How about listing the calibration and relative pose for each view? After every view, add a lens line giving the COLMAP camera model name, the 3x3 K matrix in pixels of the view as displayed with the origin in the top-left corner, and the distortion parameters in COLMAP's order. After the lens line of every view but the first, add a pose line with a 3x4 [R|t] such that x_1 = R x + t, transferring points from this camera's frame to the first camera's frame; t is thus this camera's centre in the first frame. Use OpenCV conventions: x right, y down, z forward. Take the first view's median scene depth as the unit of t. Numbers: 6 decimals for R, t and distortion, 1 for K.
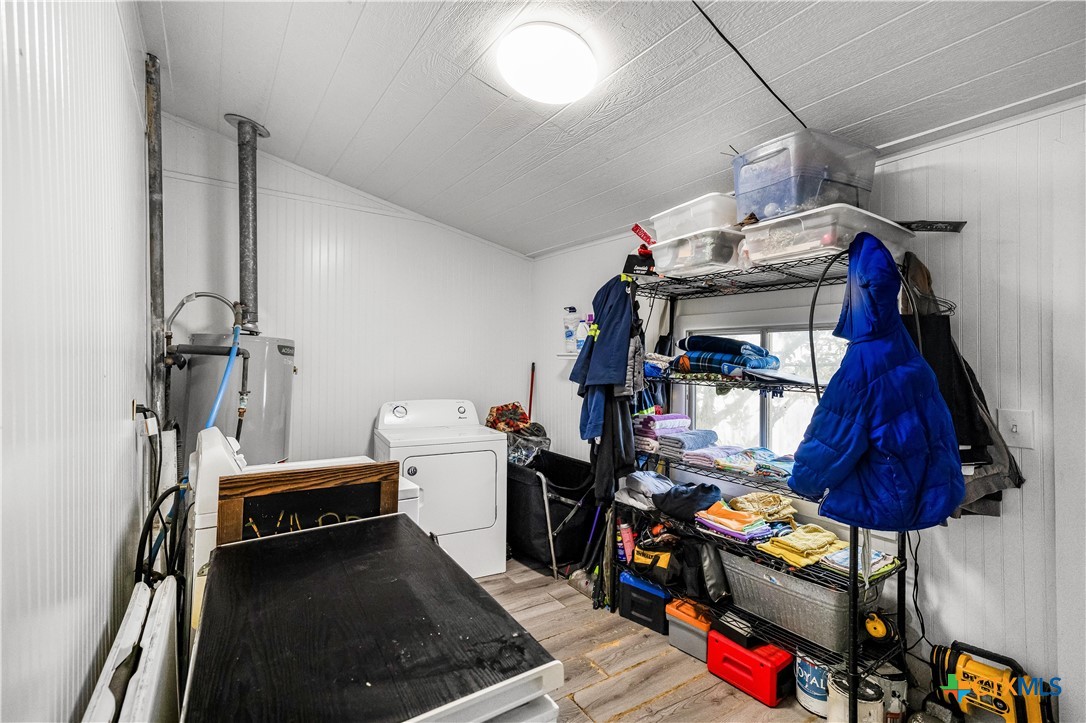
lens RADIAL K [[488.9, 0, 537.9], [0, 488.9, 367.3], [0, 0, 1]] dist [0.008369, 0.000050]
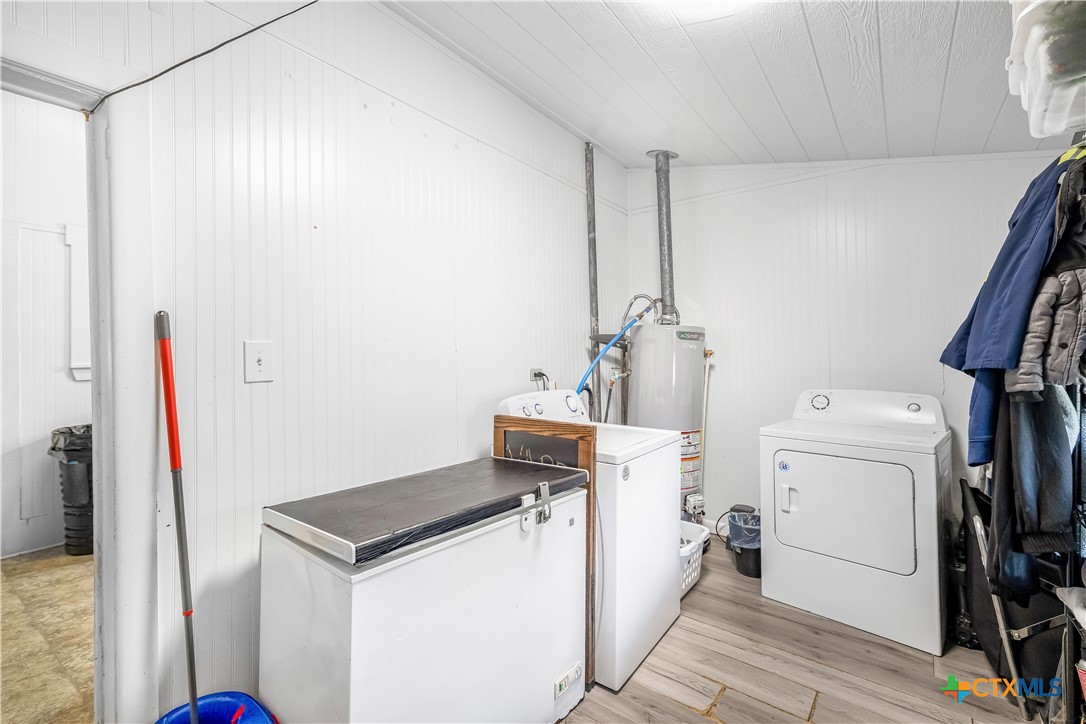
lens RADIAL K [[488.9, 0, 540.6], [0, 488.9, 354.6], [0, 0, 1]] dist [0.008369, 0.000050]
pose [[0.305497, -0.010165, -0.952139, 0.517556], [-0.001517, 0.999937, -0.011162, 0.025636], [0.952192, 0.004855, 0.305463, 0.363543]]
